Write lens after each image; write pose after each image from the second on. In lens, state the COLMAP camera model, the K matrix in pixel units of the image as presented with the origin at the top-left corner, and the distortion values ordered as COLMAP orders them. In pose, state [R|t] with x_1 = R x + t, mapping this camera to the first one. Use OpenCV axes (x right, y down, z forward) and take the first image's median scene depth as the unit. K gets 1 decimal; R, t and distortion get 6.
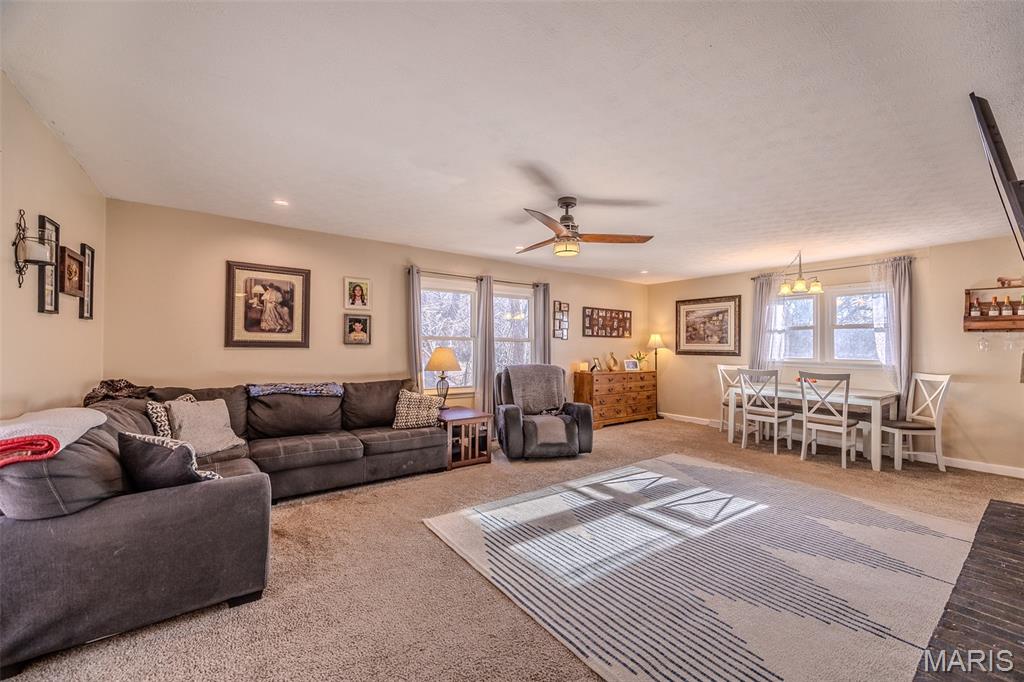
lens RADIAL K [[394.1, 0, 515.3], [0, 394.1, 343.0], [0, 0, 1]] dist [-0.000338, -0.000055]
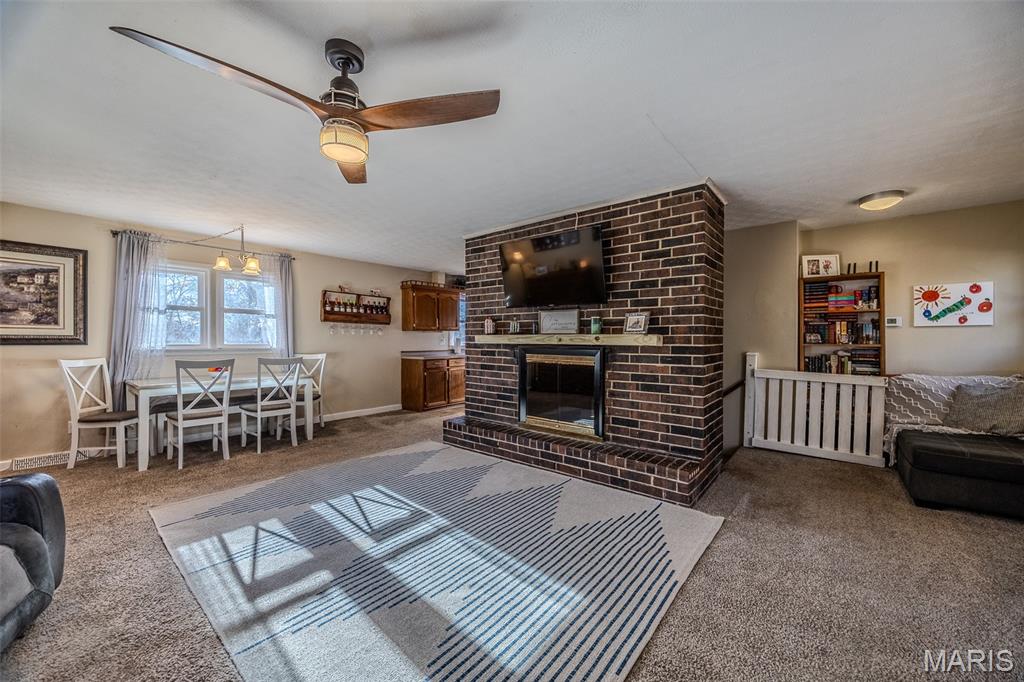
lens RADIAL K [[389.9, 0, 516.7], [0, 389.9, 342.0], [0, 0, 1]] dist [-0.001641, -0.000387]
pose [[-0.240822, -0.015243, 0.970450, -0.317451], [-0.014322, 0.999824, 0.012151, 0.015888], [-0.970464, -0.010972, -0.240998, 0.659026]]
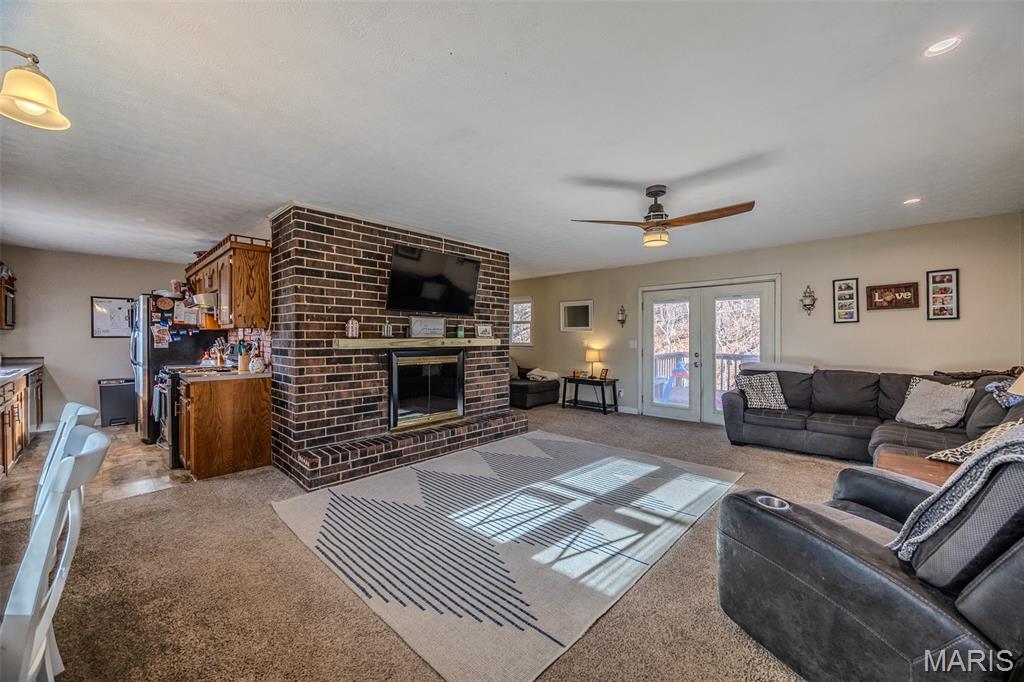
lens RADIAL K [[389.9, 0, 516.7], [0, 389.9, 342.0], [0, 0, 1]] dist [-0.001641, -0.000387]
pose [[-0.982755, -0.003722, -0.184874, 0.477234], [-0.004003, 0.999991, 0.001145, 0.015683], [0.184868, 0.001865, -0.982762, 1.381760]]
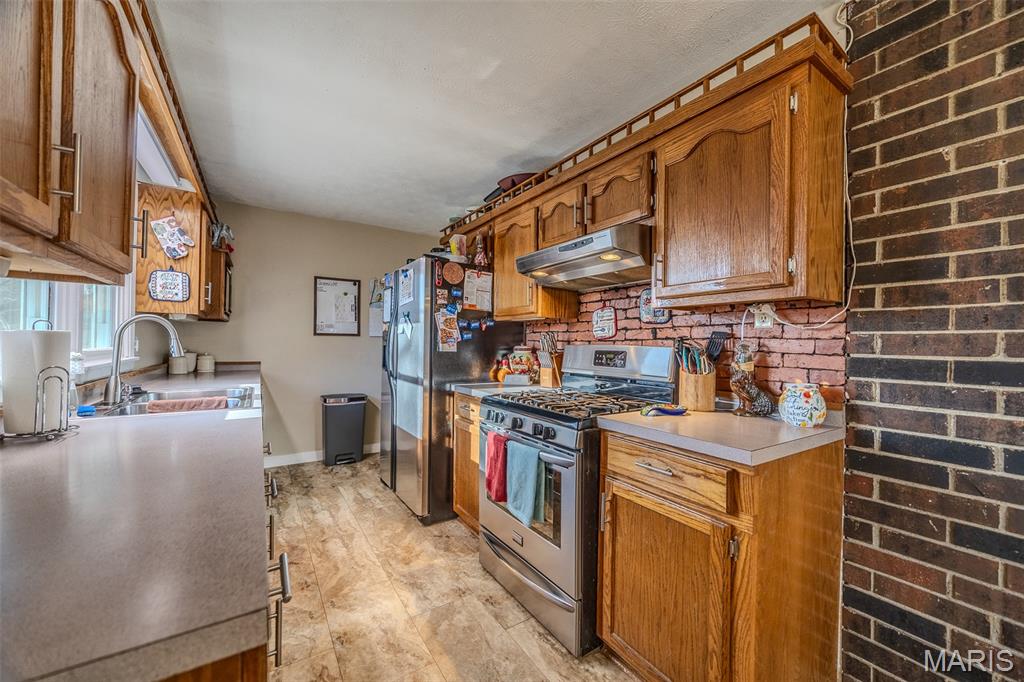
lens RADIAL K [[389.9, 0, 516.7], [0, 389.9, 342.0], [0, 0, 1]] dist [-0.001641, -0.000387]
pose [[-0.999002, -0.016523, 0.041493, 1.108654], [-0.017144, 0.999746, -0.014648, 0.029445], [-0.041240, -0.015345, -0.999031, 0.745532]]
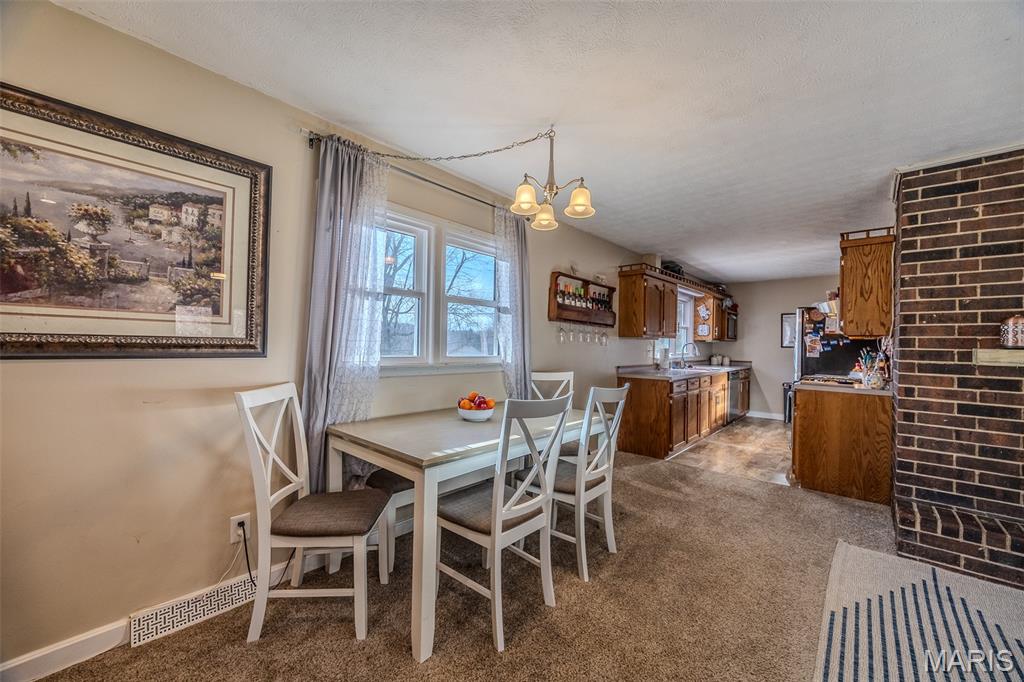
lens RADIAL K [[389.9, 0, 516.7], [0, 389.9, 342.0], [0, 0, 1]] dist [-0.001641, -0.000387]
pose [[-0.206643, -0.003944, 0.978408, 0.310235], [-0.030255, 0.999539, -0.002361, 0.022270], [-0.977949, -0.030090, -0.206667, 1.226744]]
